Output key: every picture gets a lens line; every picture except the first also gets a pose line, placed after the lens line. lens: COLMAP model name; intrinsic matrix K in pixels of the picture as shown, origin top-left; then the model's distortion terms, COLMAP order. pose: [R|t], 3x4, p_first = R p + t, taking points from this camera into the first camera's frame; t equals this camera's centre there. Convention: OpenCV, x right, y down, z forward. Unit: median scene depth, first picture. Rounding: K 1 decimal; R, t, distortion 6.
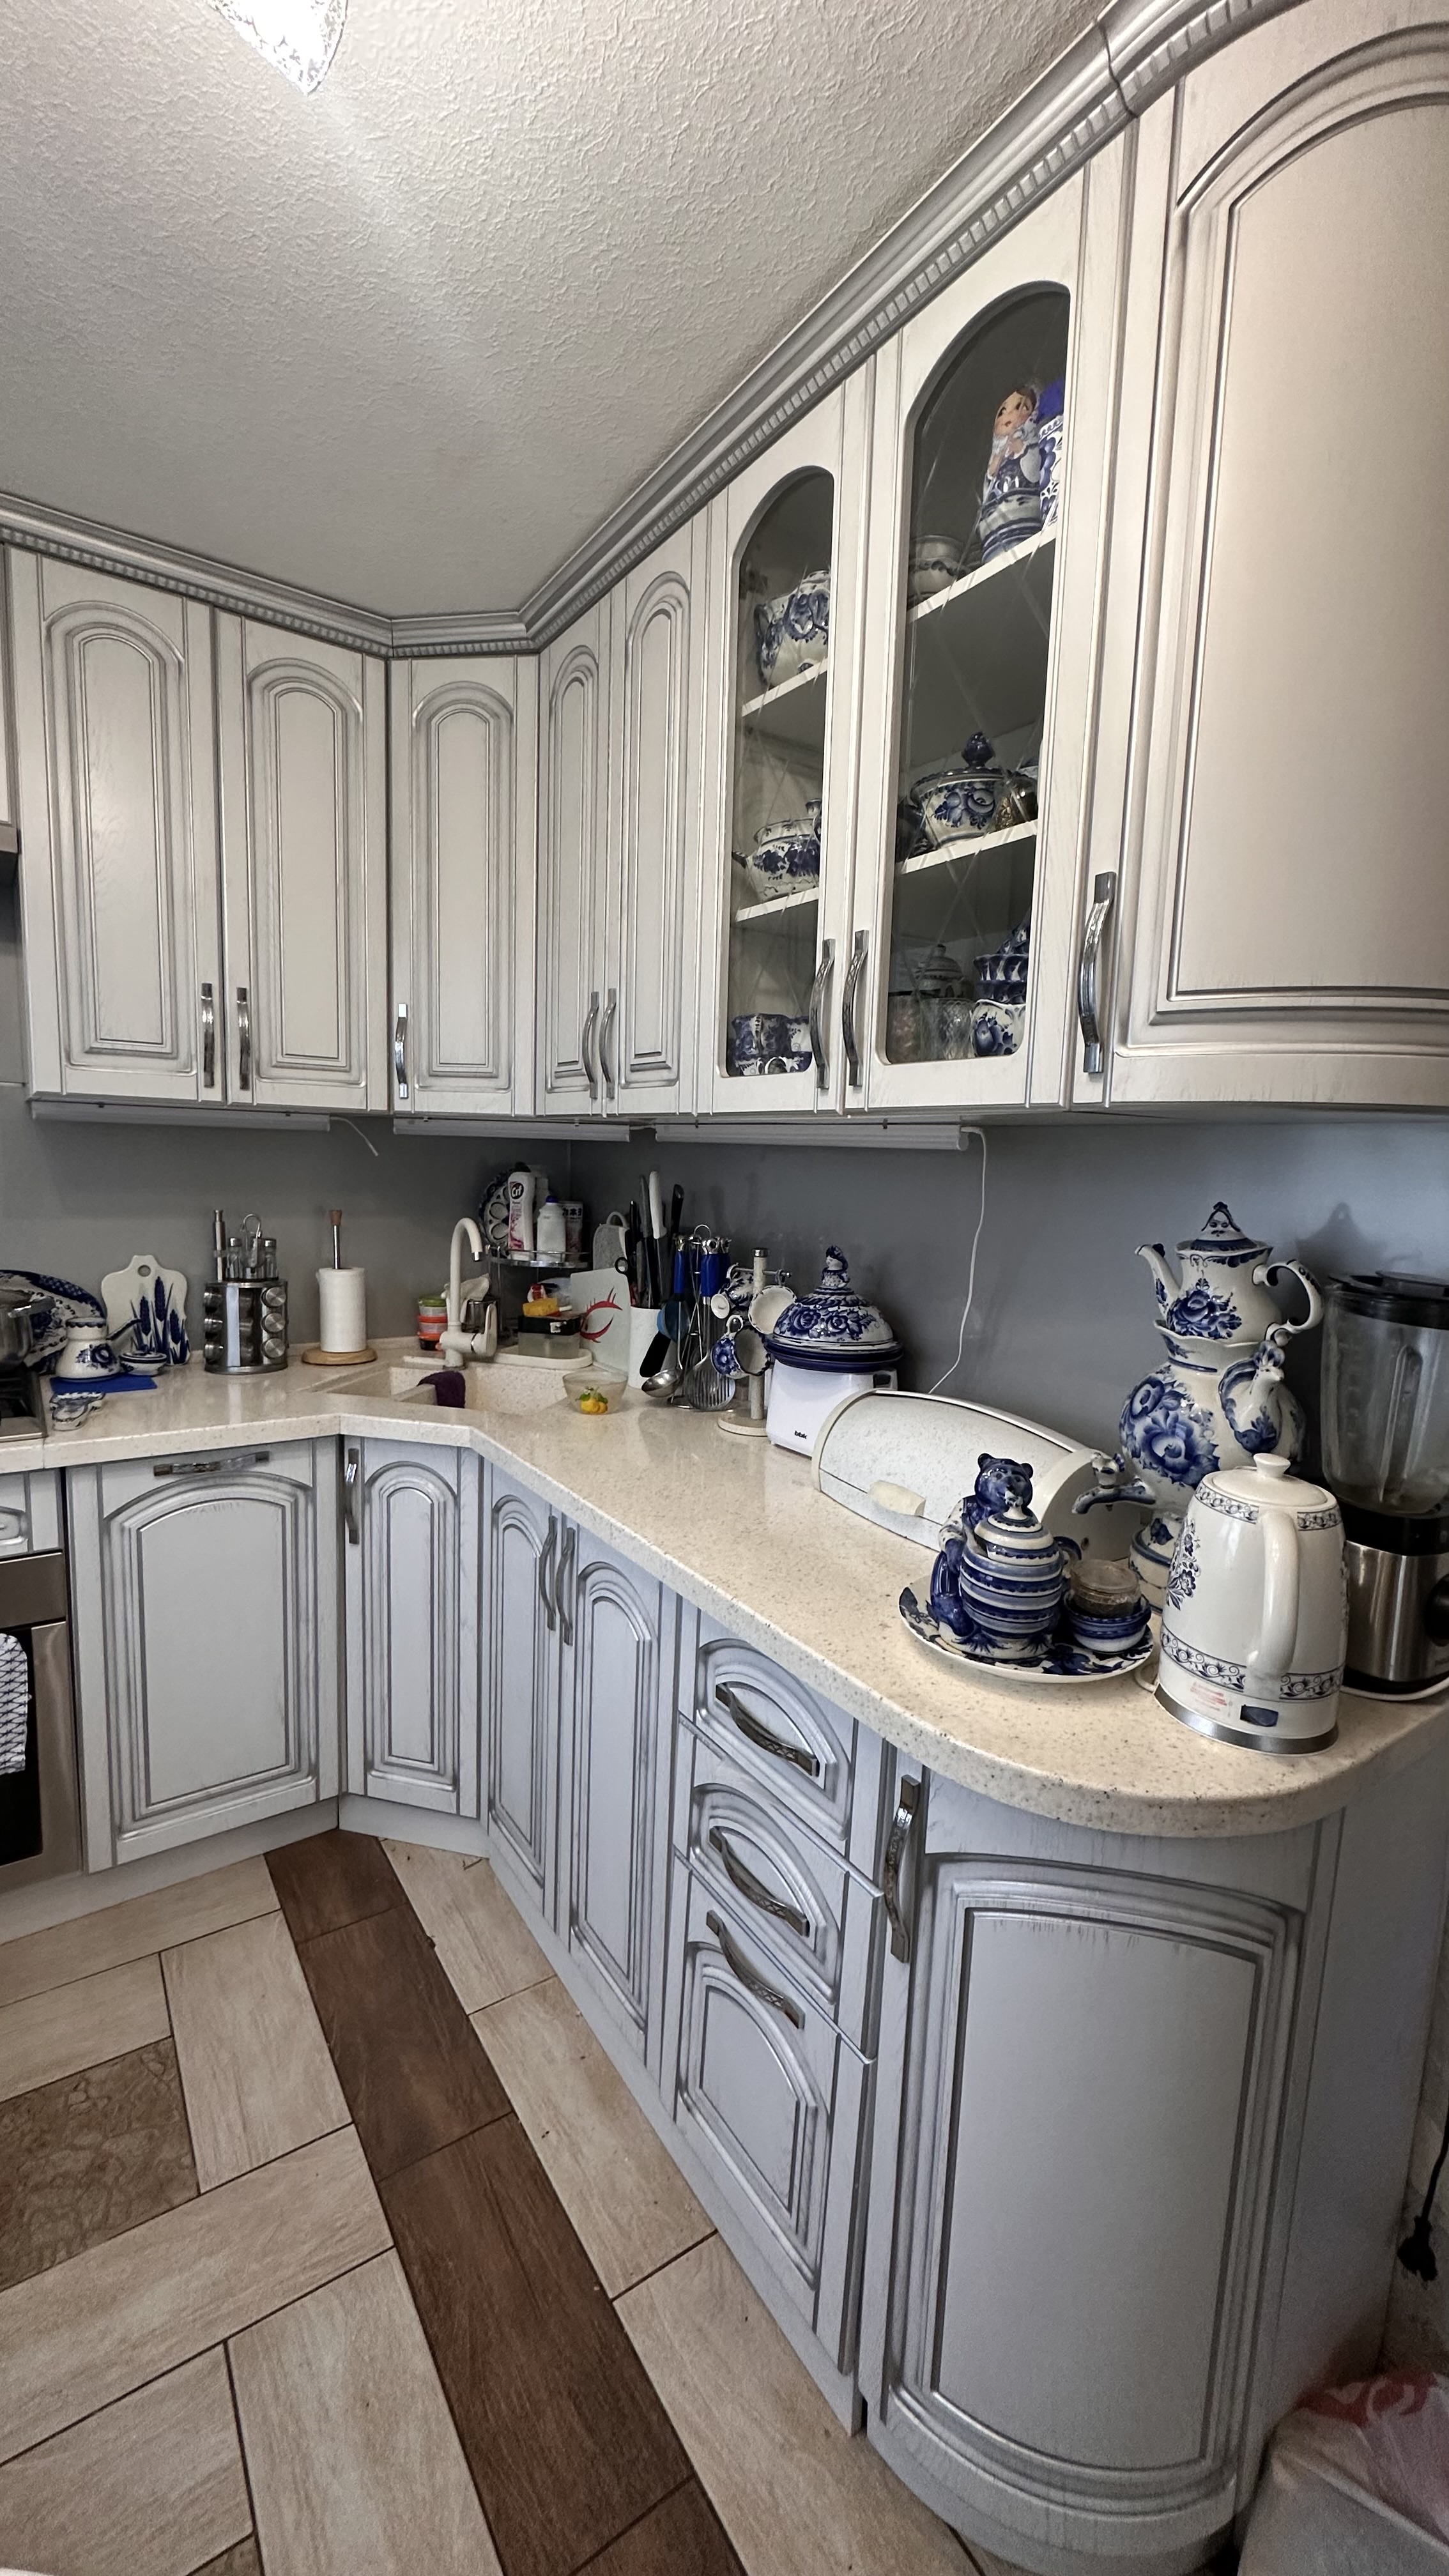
lens RADIAL K [[1033.0, 0, 726.1], [0, 1033.0, 1286.4], [0, 0, 1]] dist [-0.002809, 0.000058]
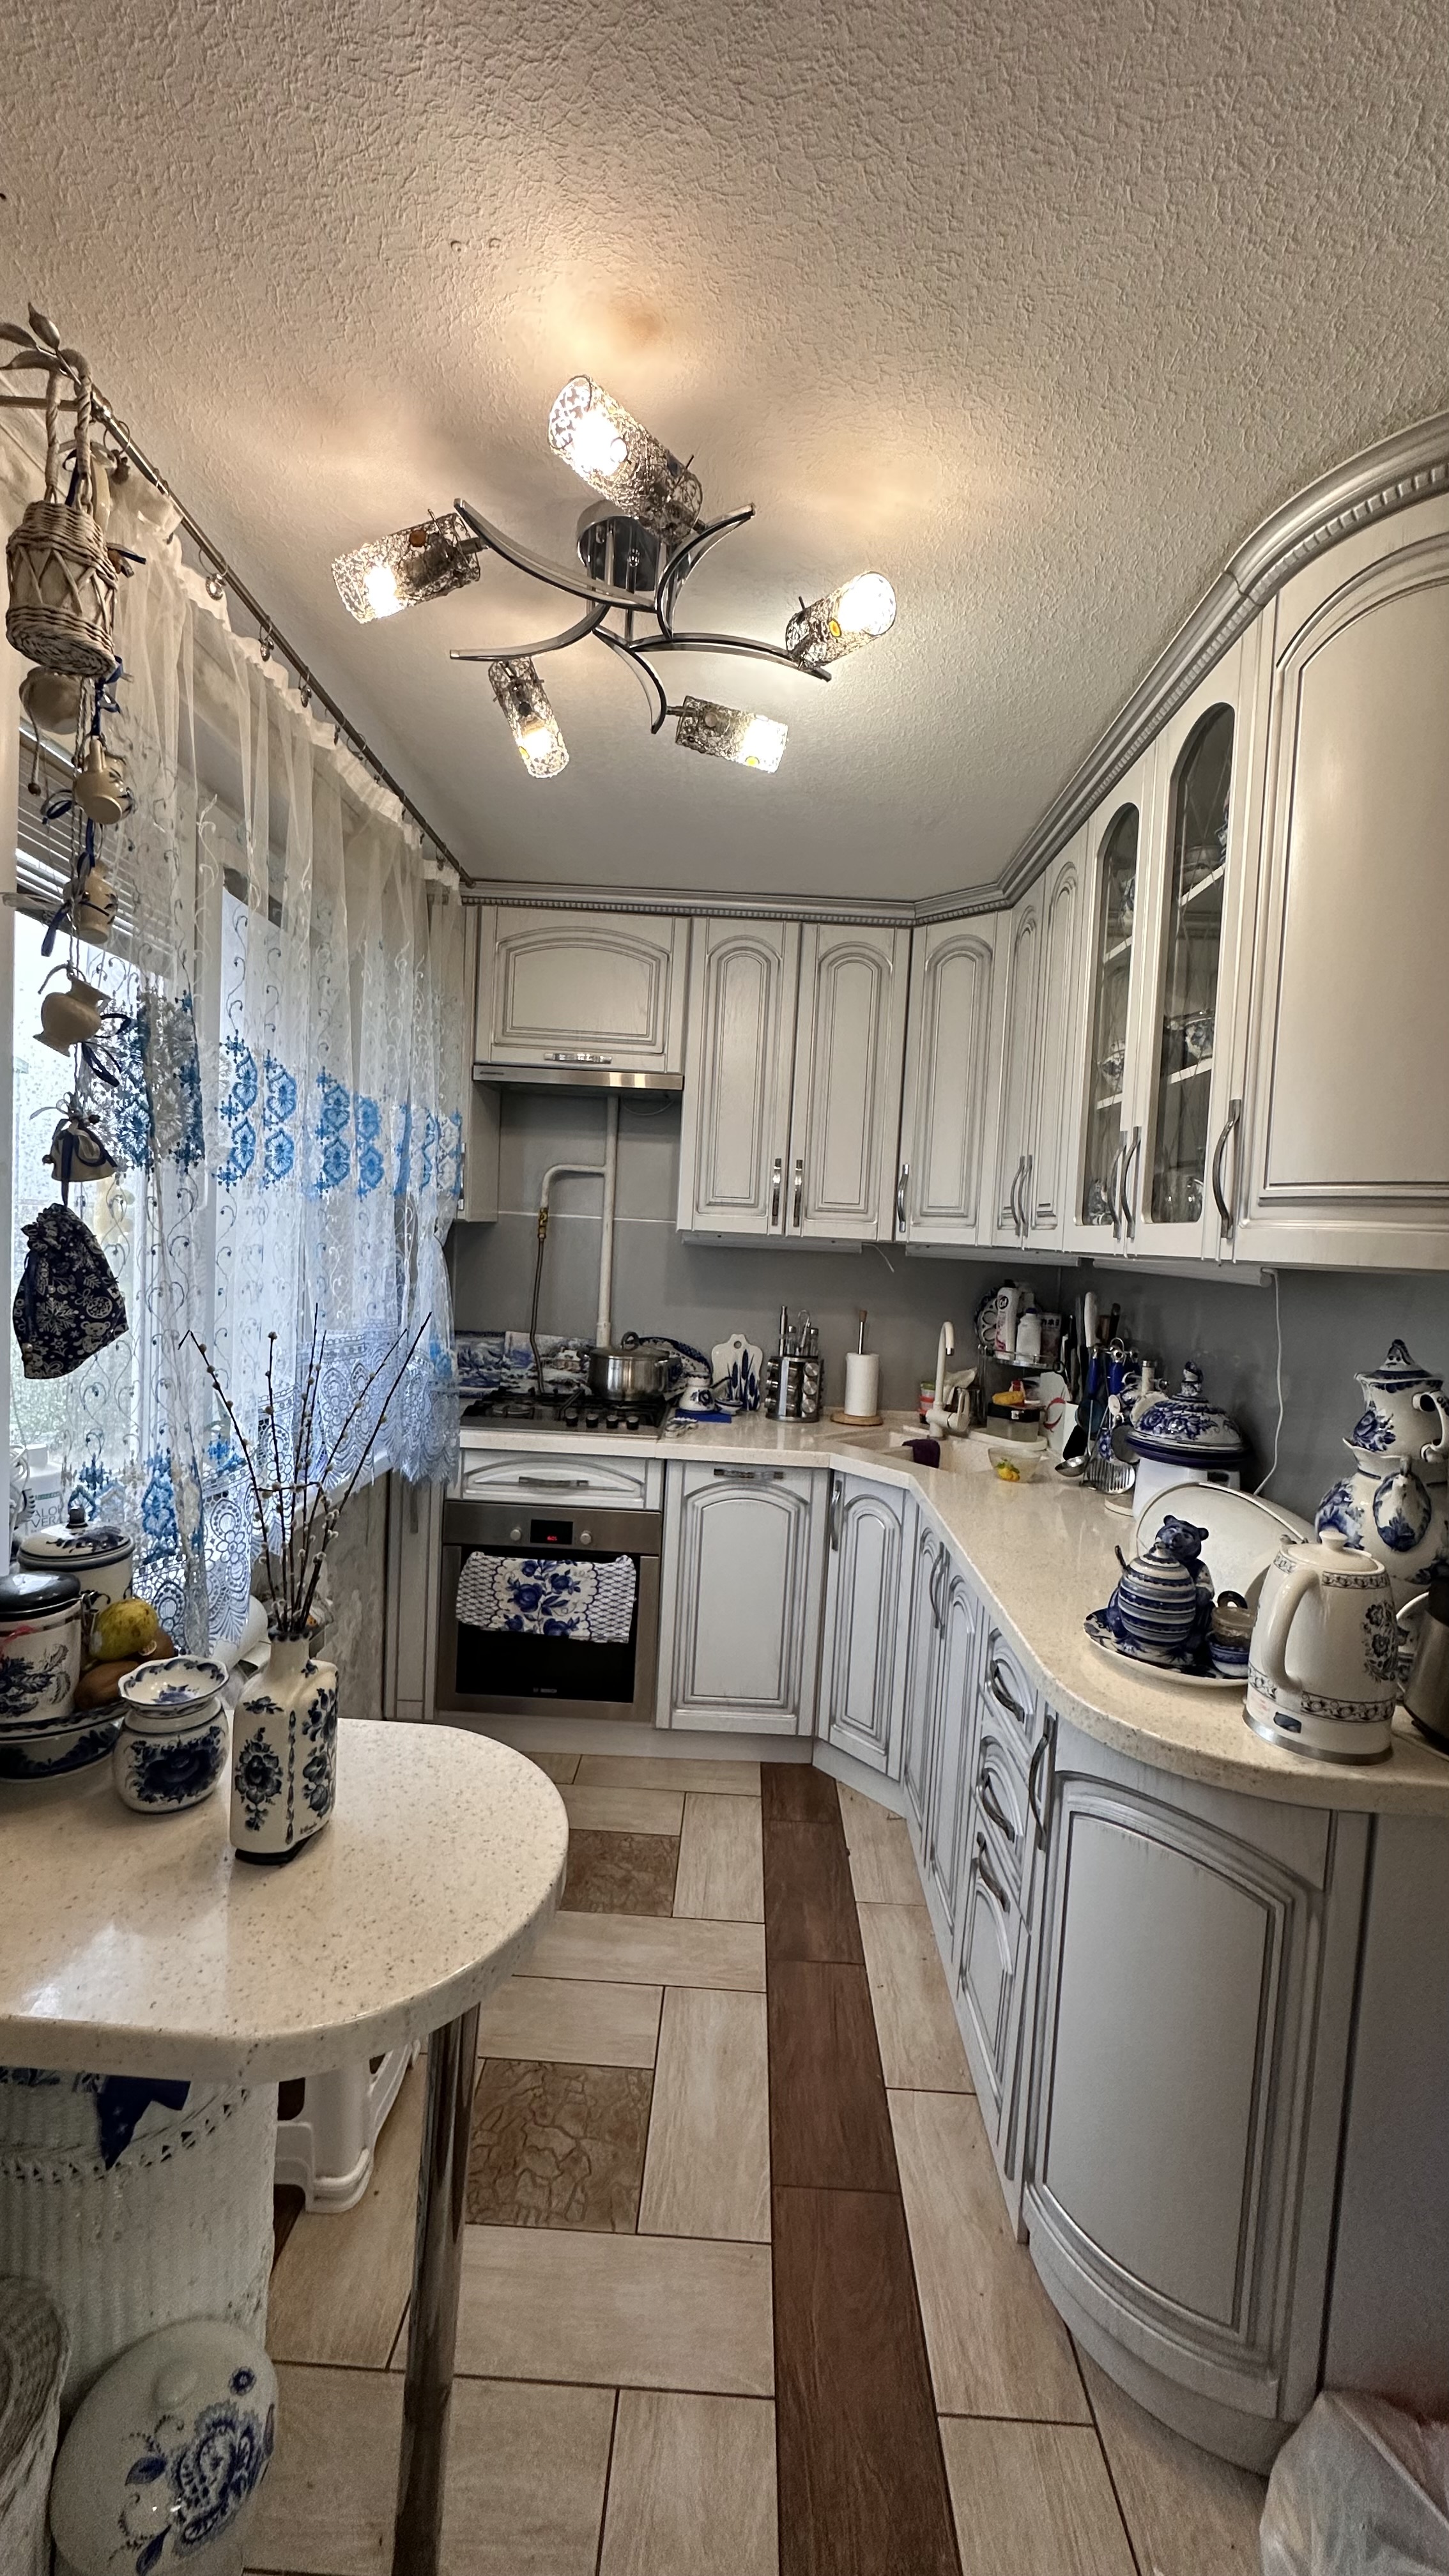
lens RADIAL K [[1033.0, 0, 726.1], [0, 1033.0, 1286.4], [0, 0, 1]] dist [-0.002809, 0.000058]
pose [[0.817030, 0.037542, -0.575371, 0.318641], [-0.096087, 0.992790, -0.071666, 0.011238], [0.568532, 0.113840, 0.814747, -0.265598]]
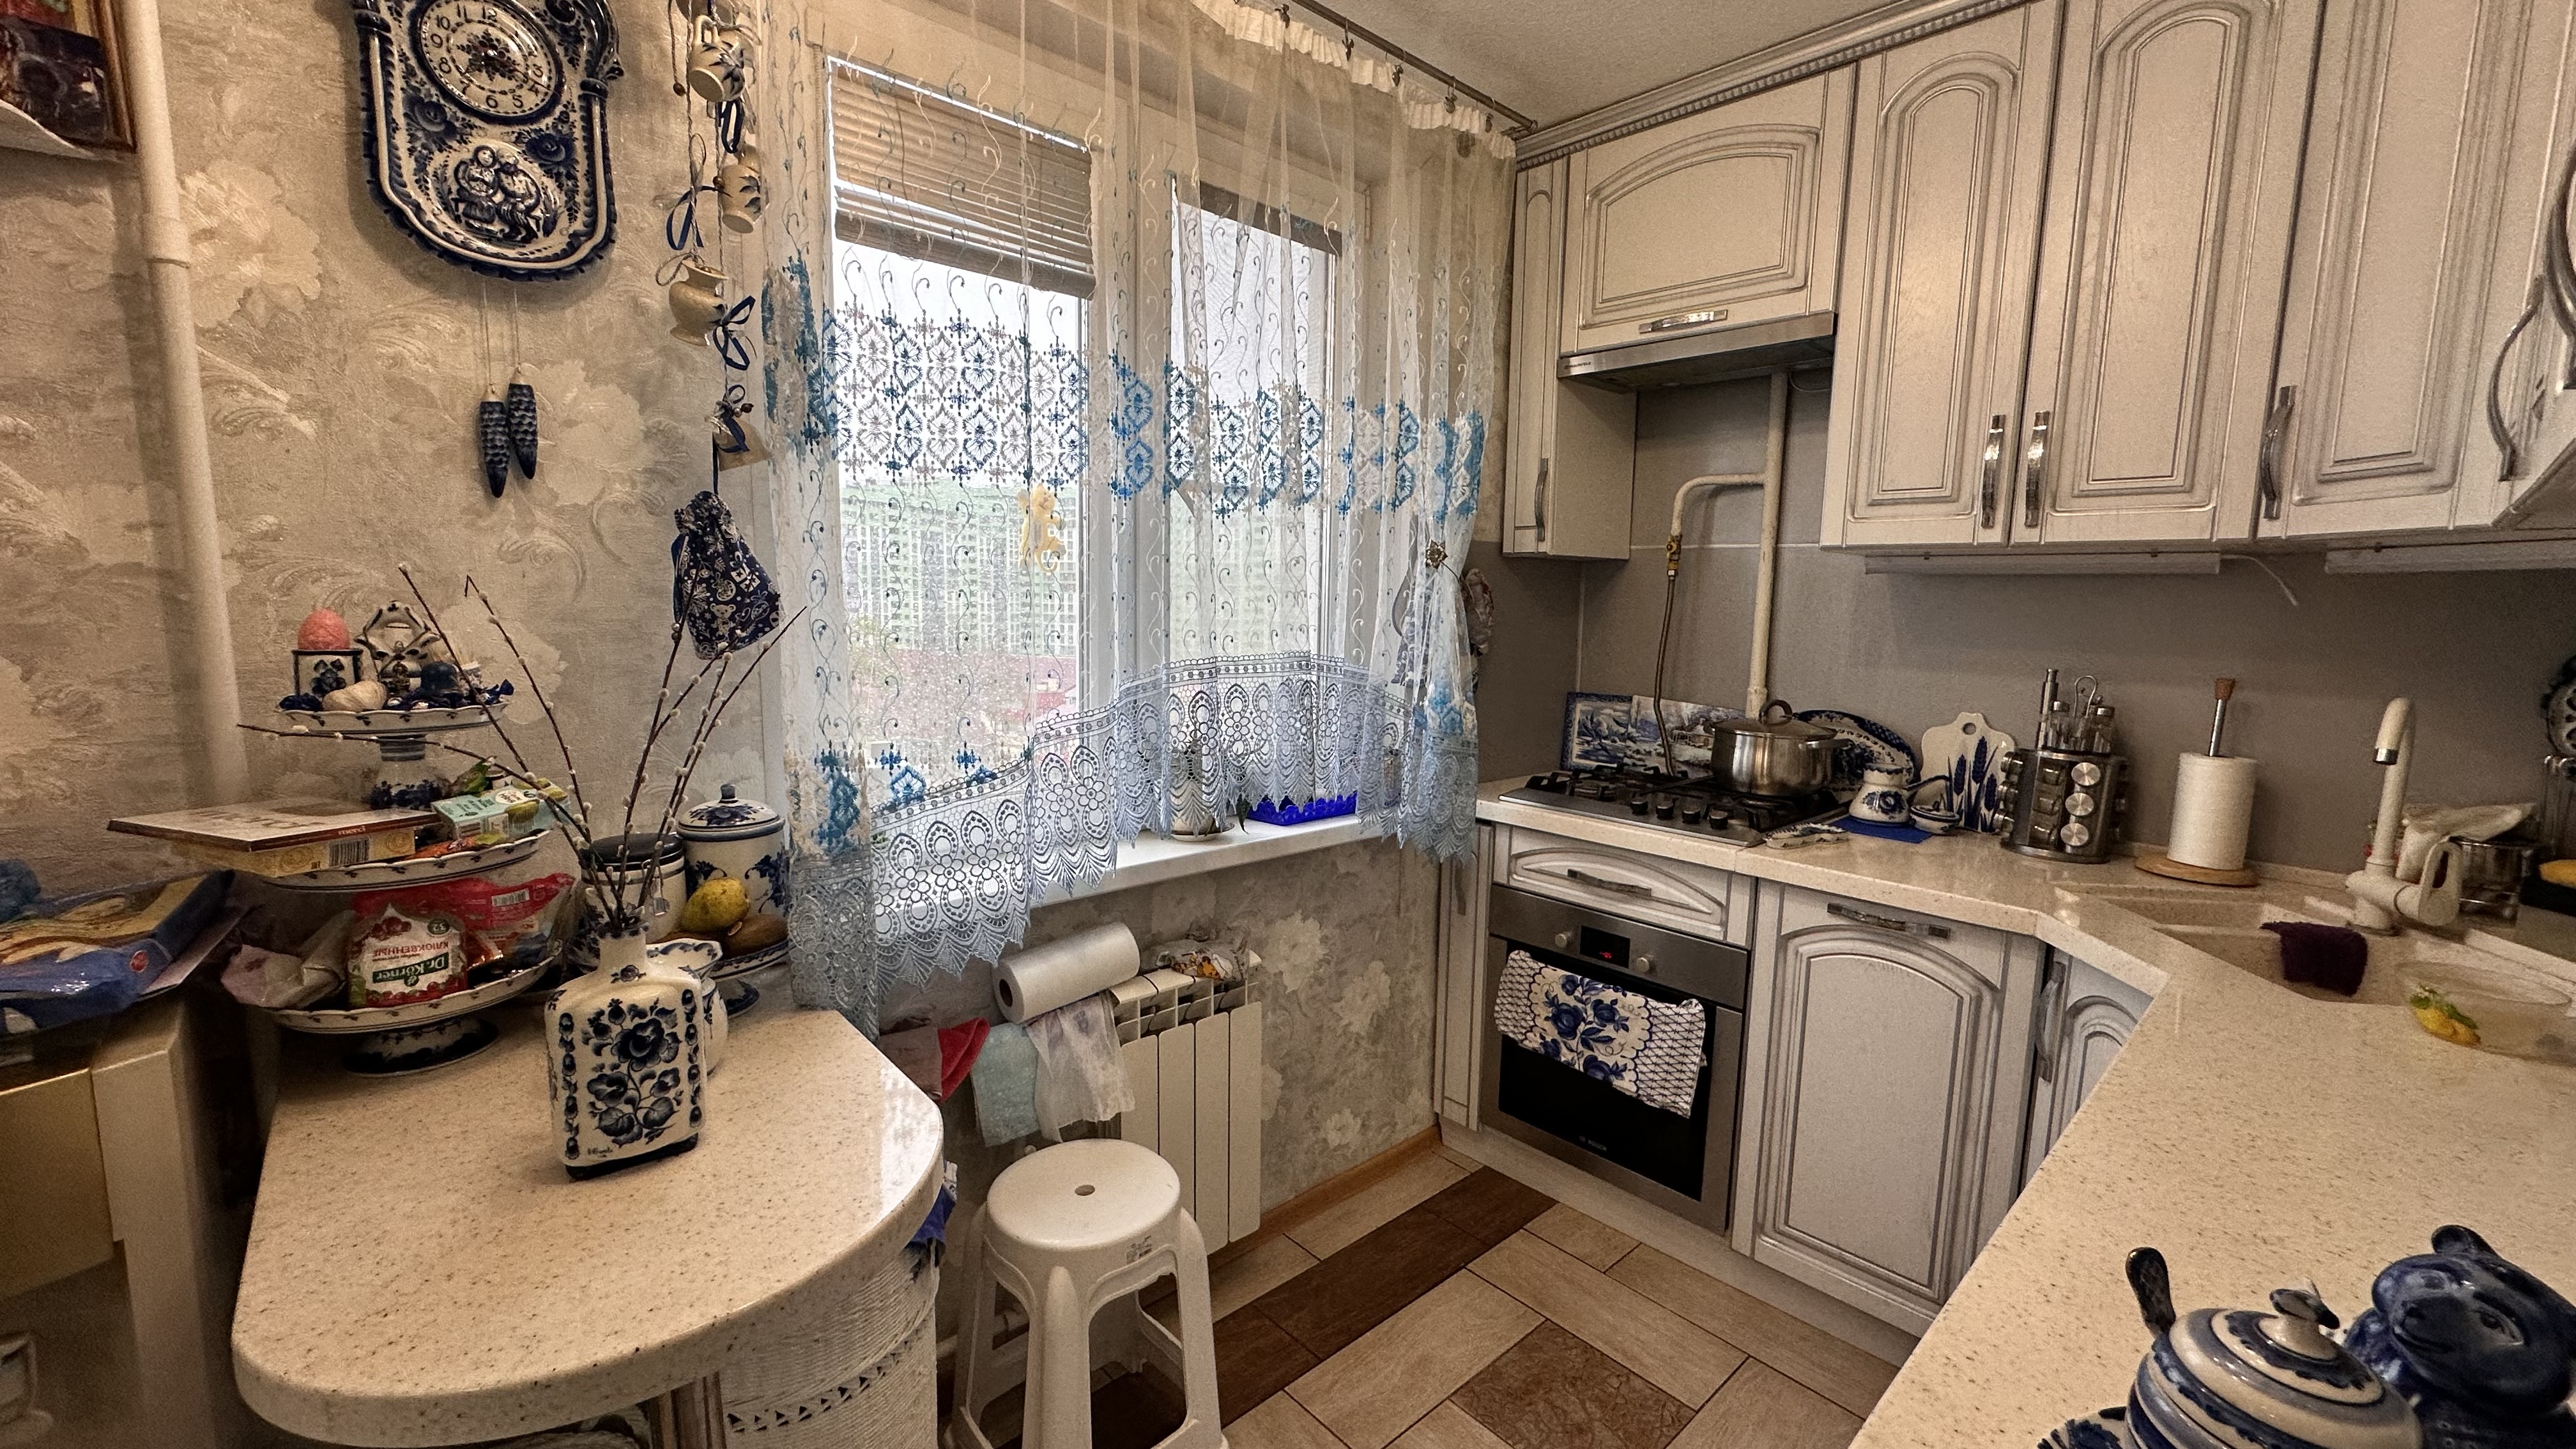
lens RADIAL K [[1027.4, 0, 1288.9], [0, 1027.4, 720.2], [0, 0, 1]] dist [-0.000722, 0.000128]
pose [[0.140981, 0.087785, -0.986113, 0.332347], [-0.141748, 0.987588, 0.067651, 0.002572], [0.979812, 0.130242, 0.151675, 0.276999]]
